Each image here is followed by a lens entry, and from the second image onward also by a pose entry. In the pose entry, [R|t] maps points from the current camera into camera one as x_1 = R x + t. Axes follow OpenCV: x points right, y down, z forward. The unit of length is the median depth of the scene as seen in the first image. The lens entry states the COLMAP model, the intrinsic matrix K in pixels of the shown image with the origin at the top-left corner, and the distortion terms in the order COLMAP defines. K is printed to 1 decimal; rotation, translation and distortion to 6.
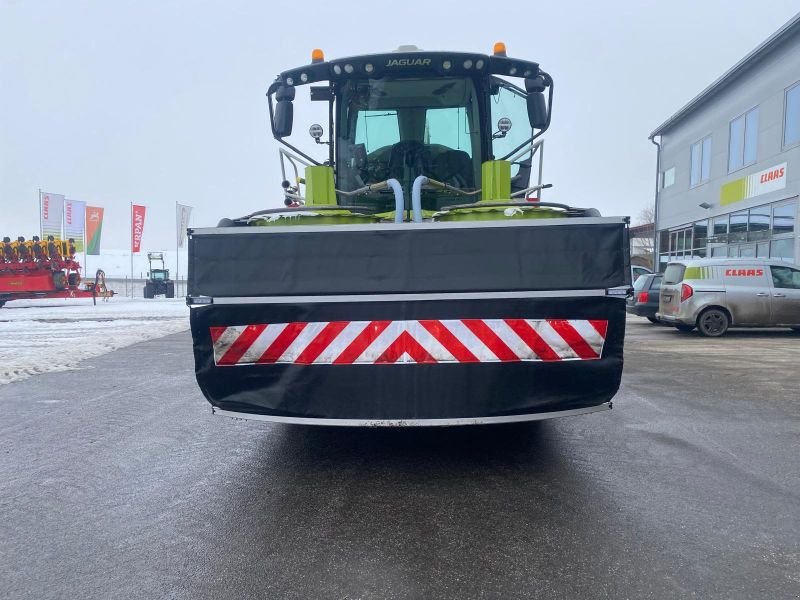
lens RADIAL K [[609.4, 0, 394.2], [0, 609.4, 318.6], [0, 0, 1]] dist [0.021511, -0.006648]
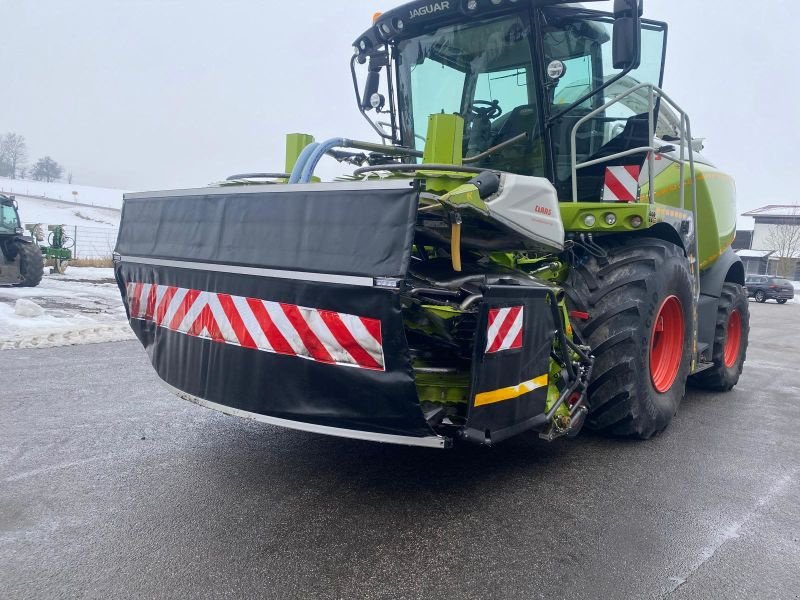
lens RADIAL K [[609.4, 0, 394.8], [0, 609.4, 312.9], [0, 0, 1]] dist [0.021511, -0.006648]
pose [[0.783775, 0.119435, -0.609452, 0.419869], [-0.113309, 0.992363, 0.048755, -0.022693], [0.610621, 0.030843, 0.791322, 0.222989]]
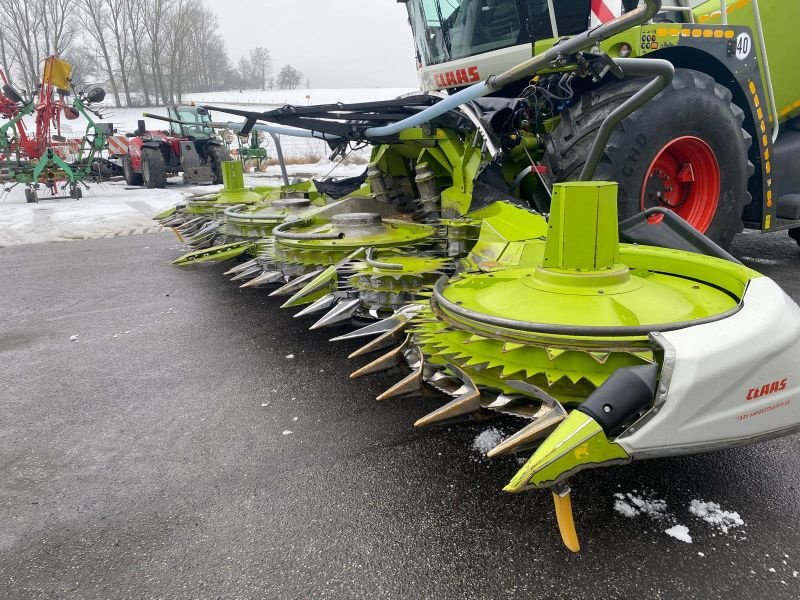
lens RADIAL K [[609.4, 0, 384.5], [0, 609.4, 299.9], [0, 0, 1]] dist [0.021511, -0.006648]
pose [[0.509871, 0.221751, -0.831179, 0.617871], [-0.032709, 0.970504, 0.238857, -0.022666], [0.859629, -0.094599, 0.502085, 0.405313]]
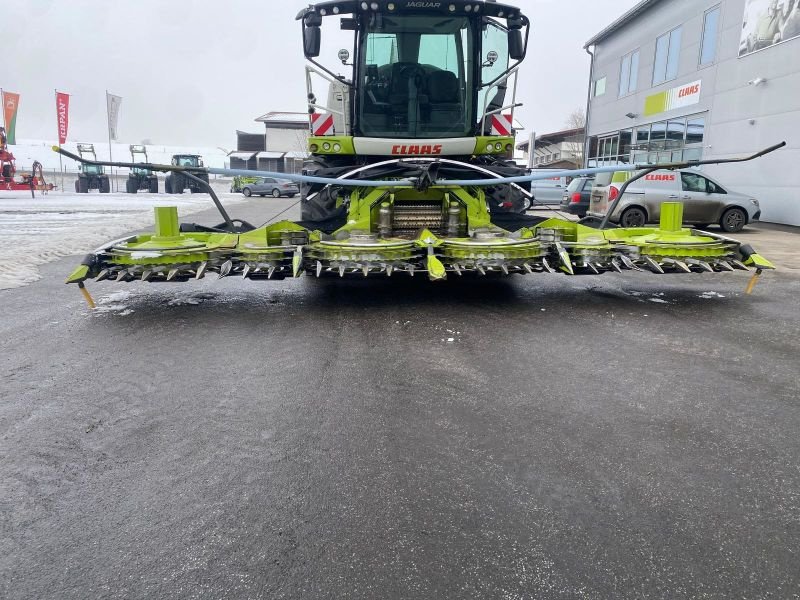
lens RADIAL K [[609.4, 0, 399.8], [0, 609.4, 292.4], [0, 0, 1]] dist [0.021511, -0.006648]
pose [[0.992436, -0.004206, 0.122688, -0.137400], [-0.010479, 0.992862, 0.118806, 0.018768], [-0.122312, -0.119193, 0.985308, -0.239287]]
